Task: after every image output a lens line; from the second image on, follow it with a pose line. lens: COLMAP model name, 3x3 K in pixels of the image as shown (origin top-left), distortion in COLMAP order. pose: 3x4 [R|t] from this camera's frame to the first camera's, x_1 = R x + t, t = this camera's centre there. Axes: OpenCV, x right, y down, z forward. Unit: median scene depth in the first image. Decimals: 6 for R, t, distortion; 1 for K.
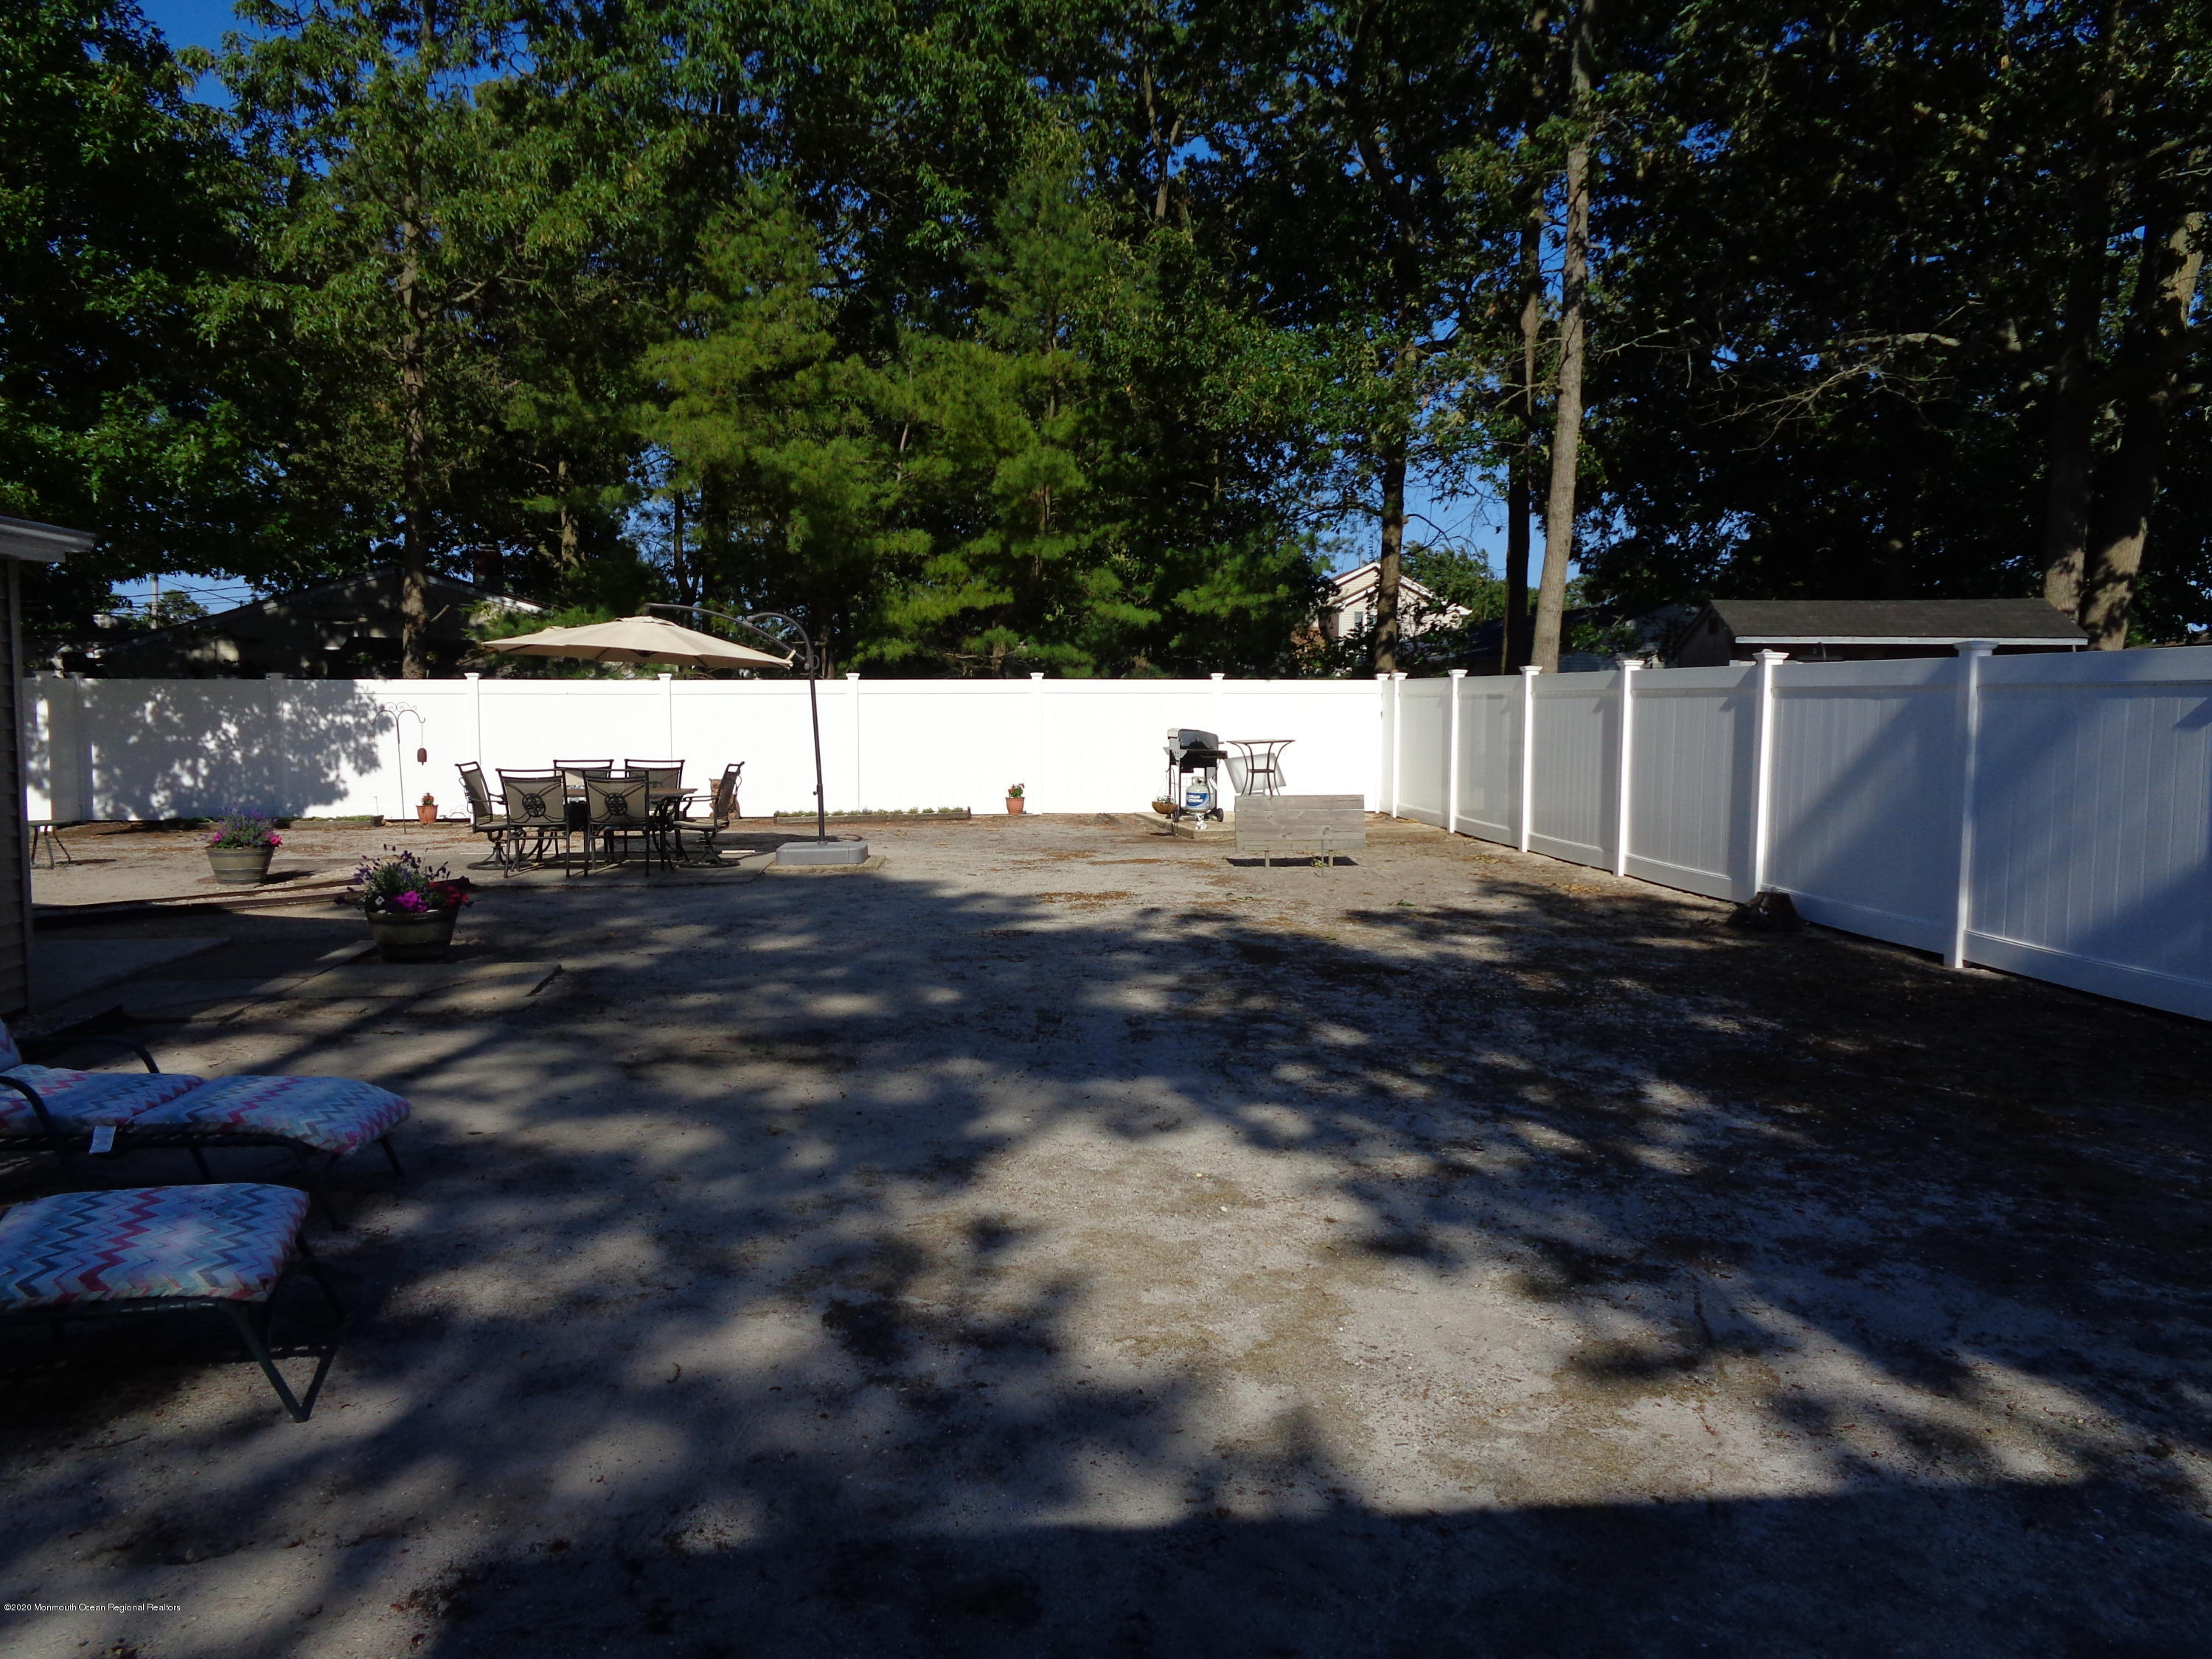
lens RADIAL K [[1681.5, 0, 1107.6], [0, 1681.5, 833.1], [0, 0, 1]] dist [-0.000342, 0.017885]
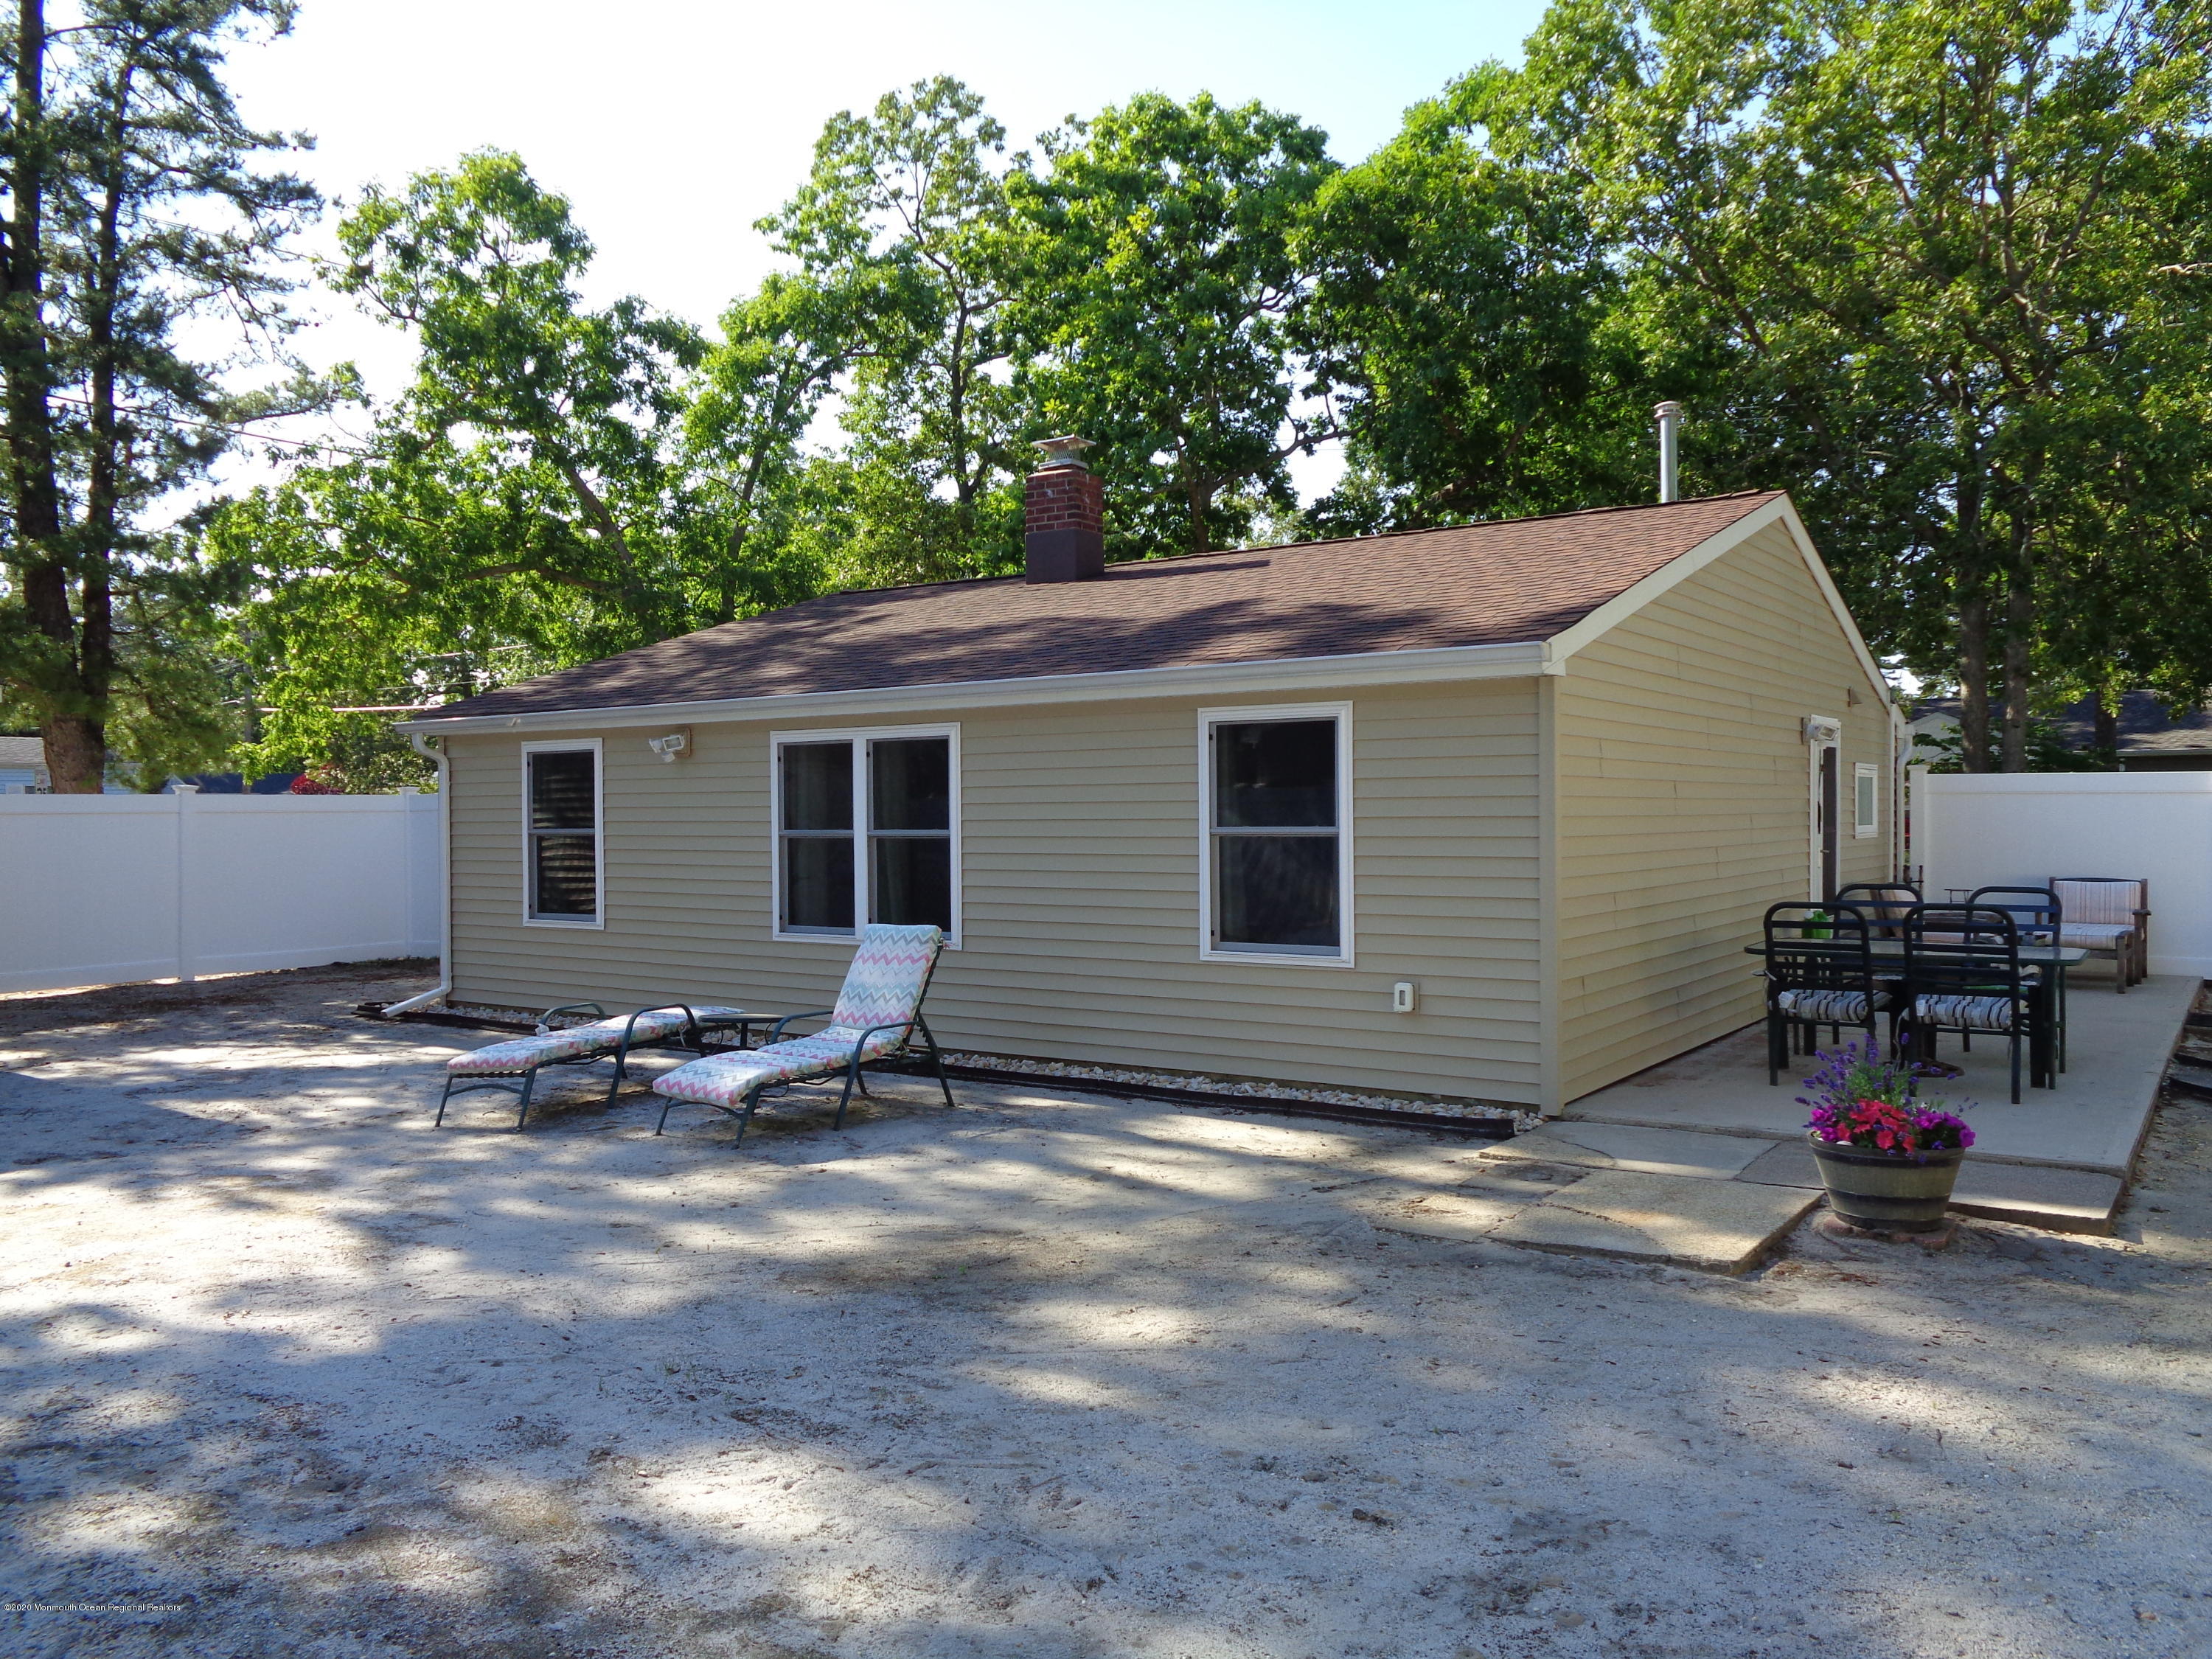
lens RADIAL K [[1681.5, 0, 1104.6], [0, 1681.5, 824.5], [0, 0, 1]] dist [-0.000342, 0.017885]
pose [[-0.677723, 0.008130, -0.735272, 0.111440], [-0.053736, 0.996718, 0.060551, -0.043248], [0.733351, 0.080548, -0.675061, 0.575194]]
